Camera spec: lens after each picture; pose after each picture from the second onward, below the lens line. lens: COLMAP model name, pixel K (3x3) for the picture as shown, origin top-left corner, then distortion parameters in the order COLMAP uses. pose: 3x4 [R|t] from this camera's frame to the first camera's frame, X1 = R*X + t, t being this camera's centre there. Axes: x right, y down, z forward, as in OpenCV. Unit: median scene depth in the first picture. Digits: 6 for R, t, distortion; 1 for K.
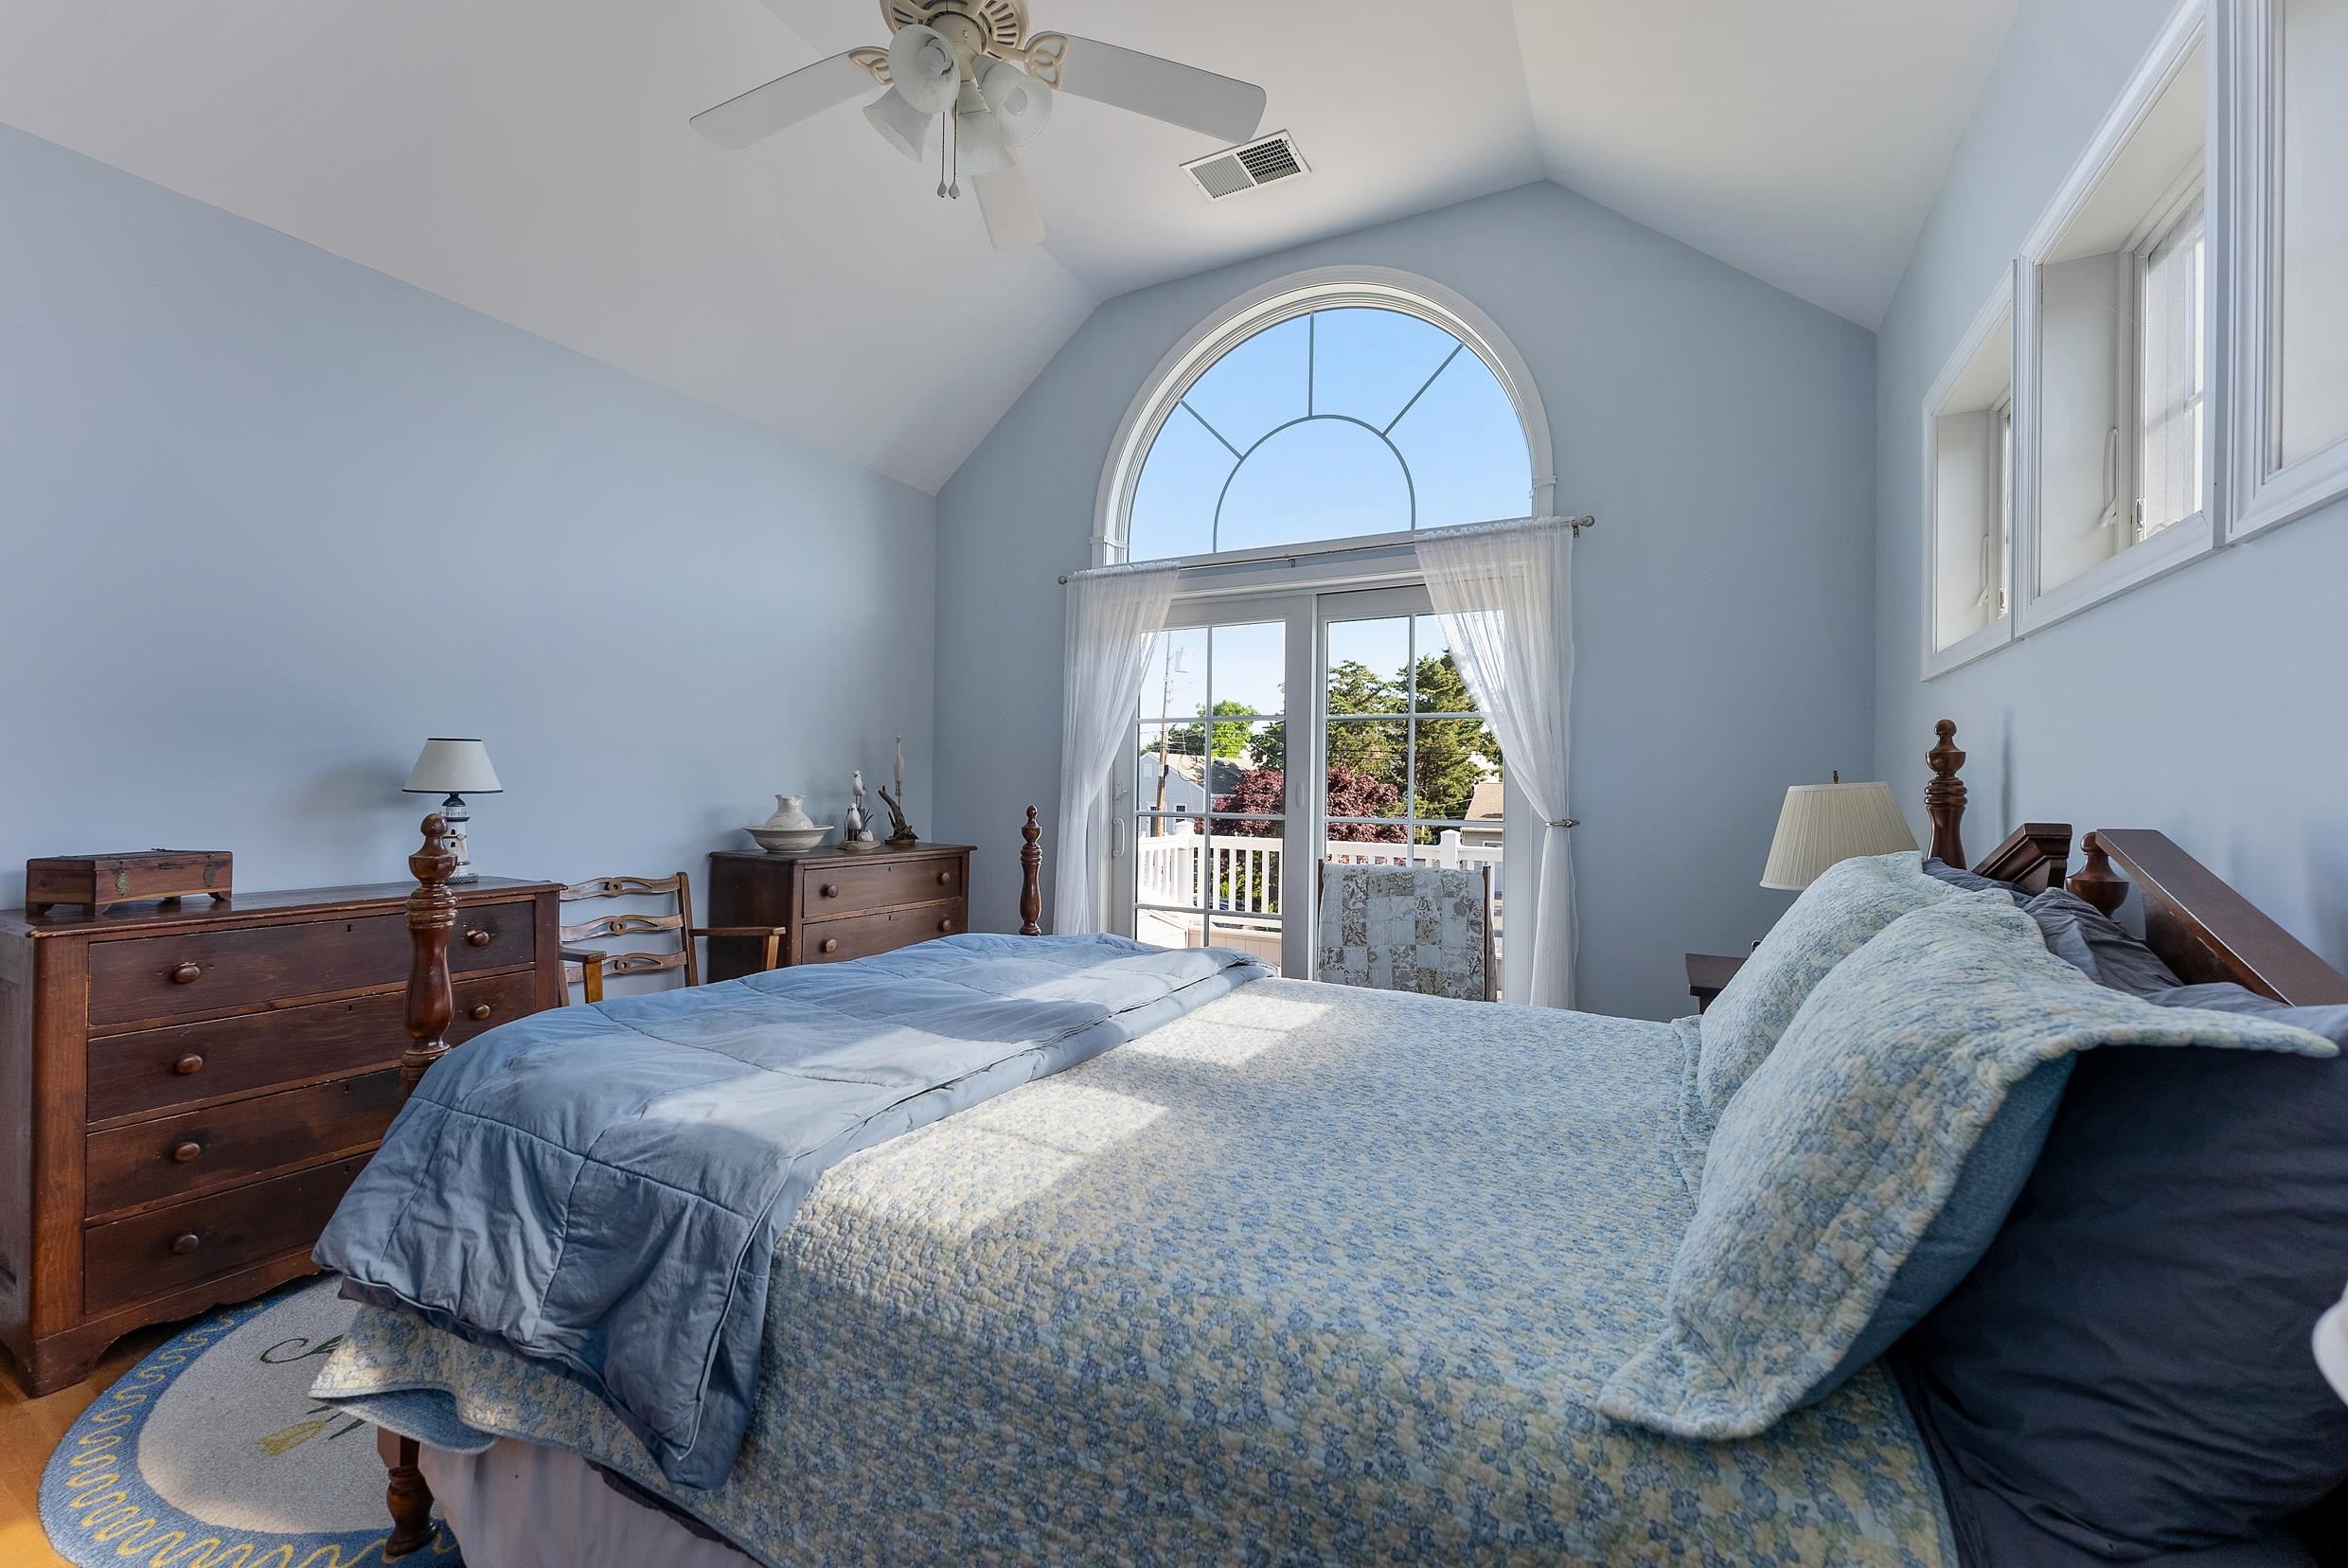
lens RADIAL K [[934.0, 0, 1169.6], [0, 934.0, 788.1], [0, 0, 1]] dist [-0.000542, 0.000058]
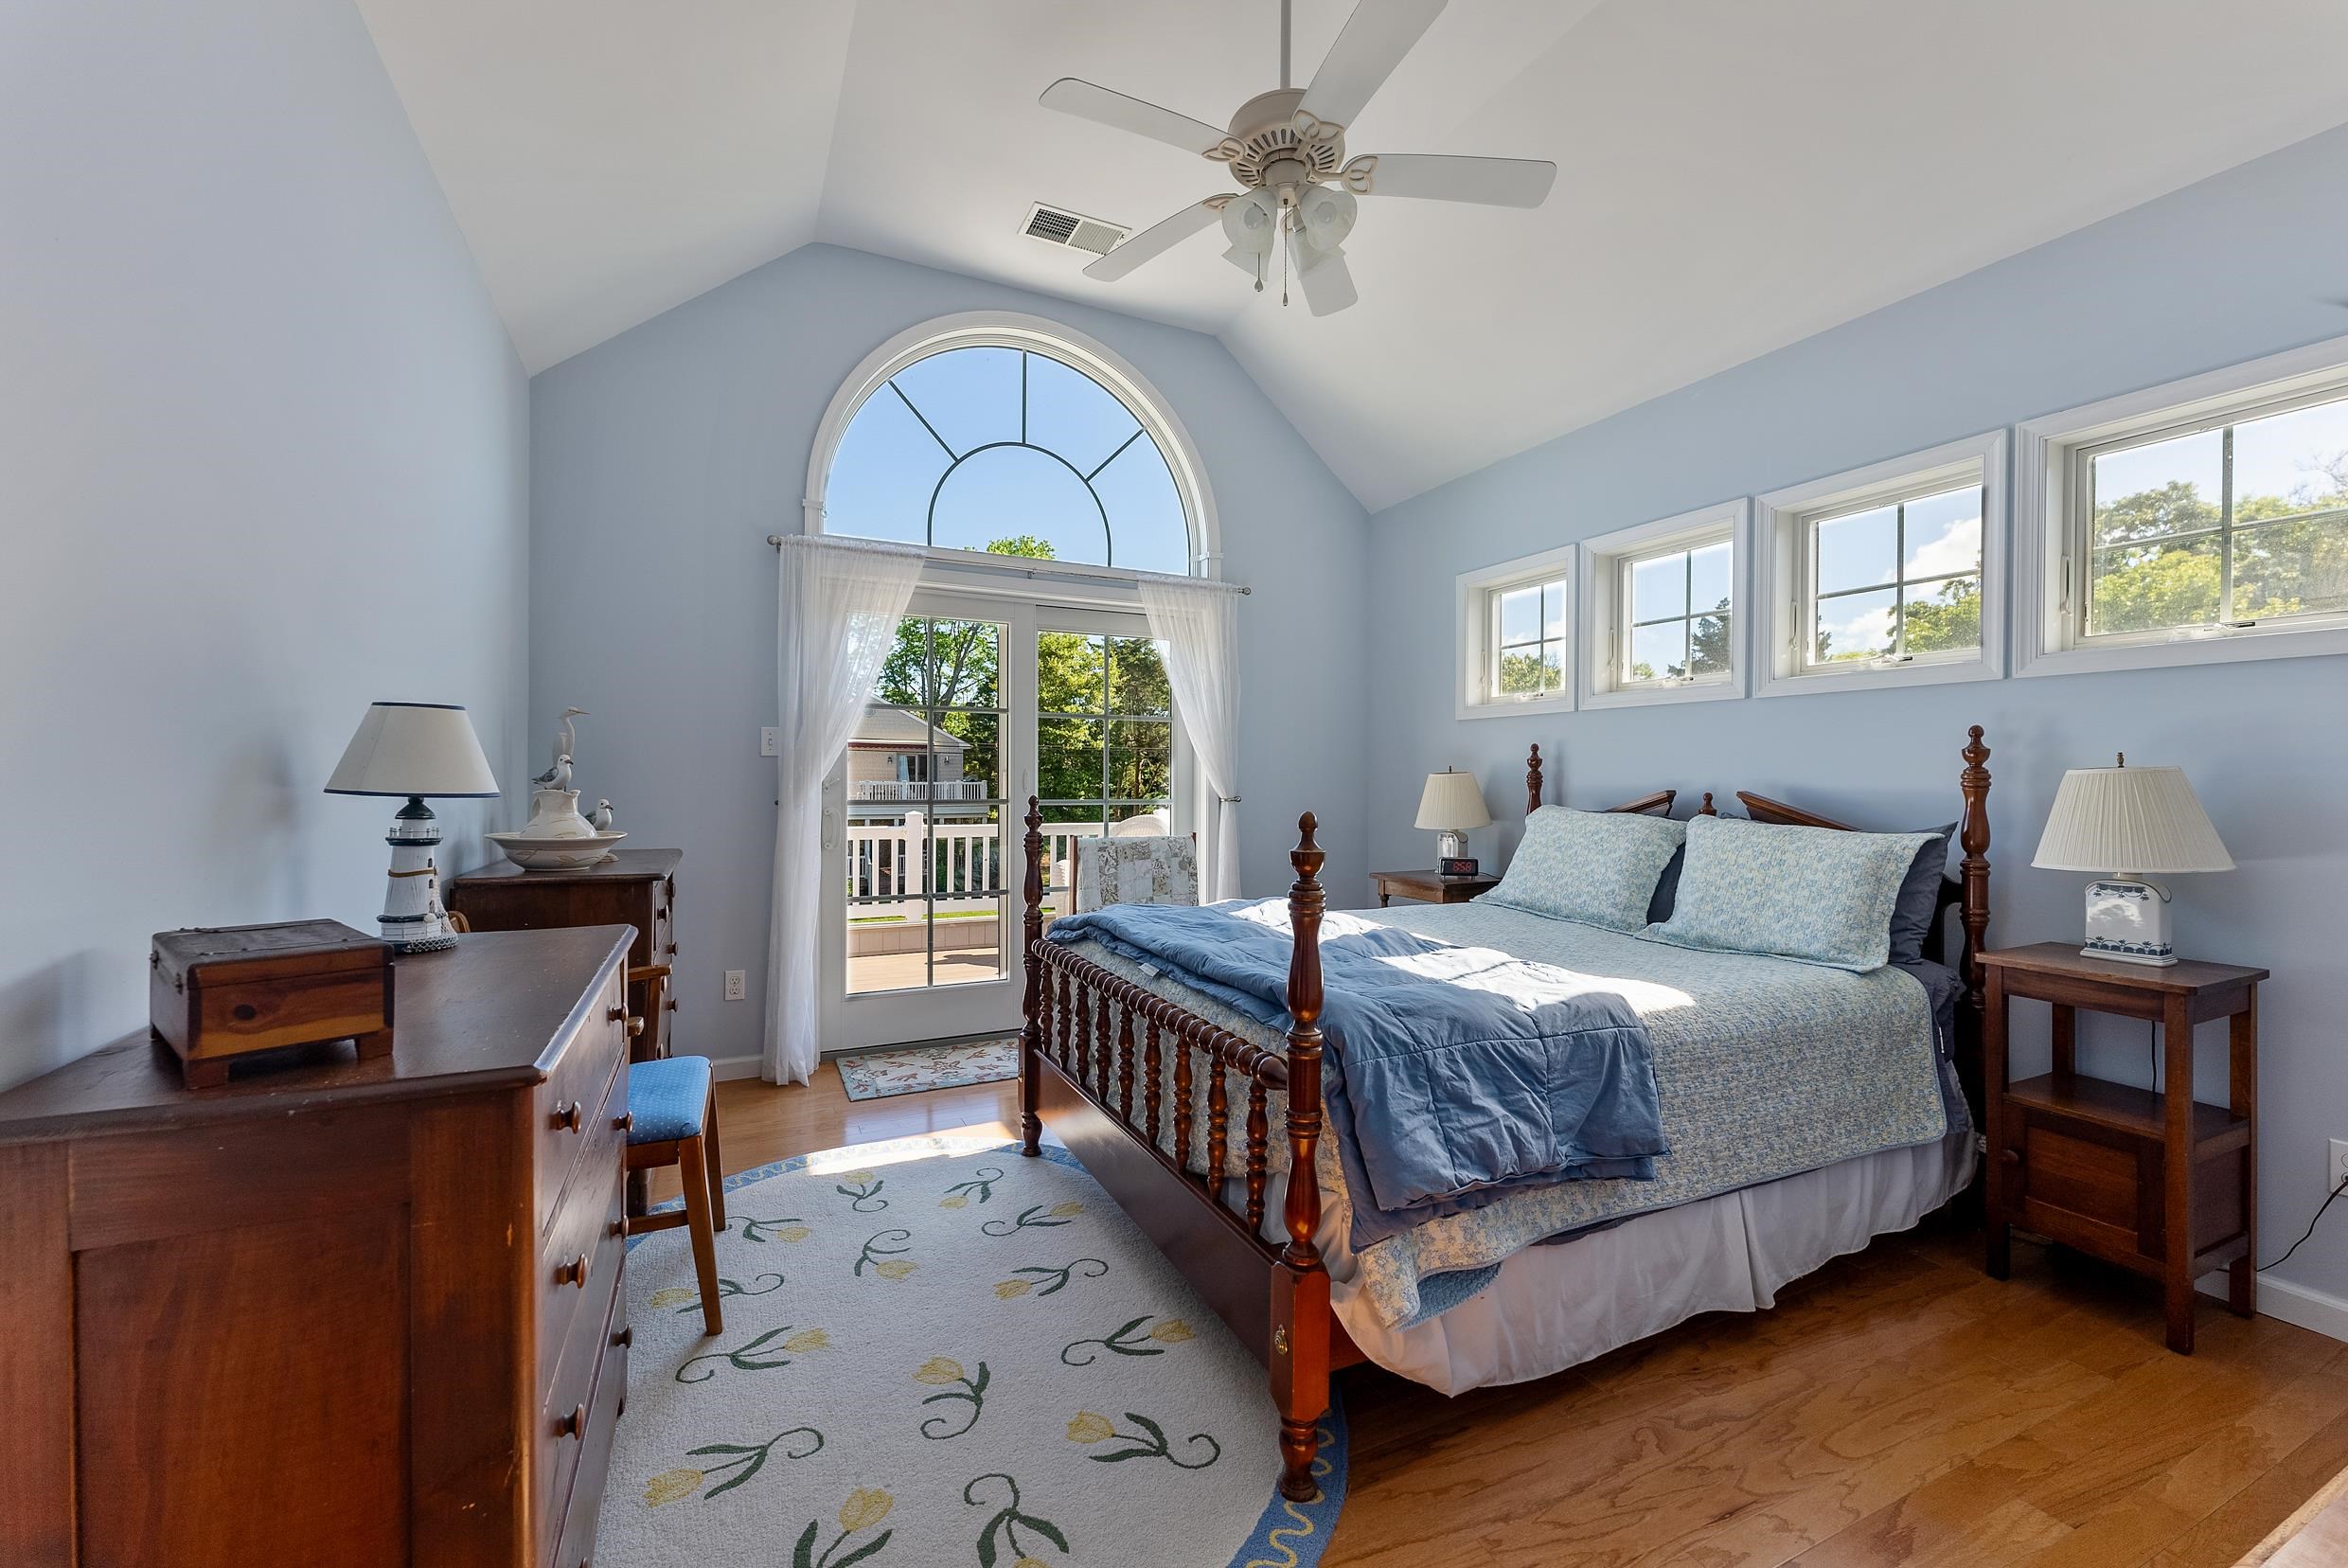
lens RADIAL K [[952.9, 0, 1163.2], [0, 952.9, 778.4], [0, 0, 1]] dist [0.001422, 0.000054]
pose [[0.590342, -0.009804, 0.807094, -0.749451], [0.000226, 0.999928, 0.011982, -0.010497], [-0.807153, -0.006891, 0.590302, 0.204792]]
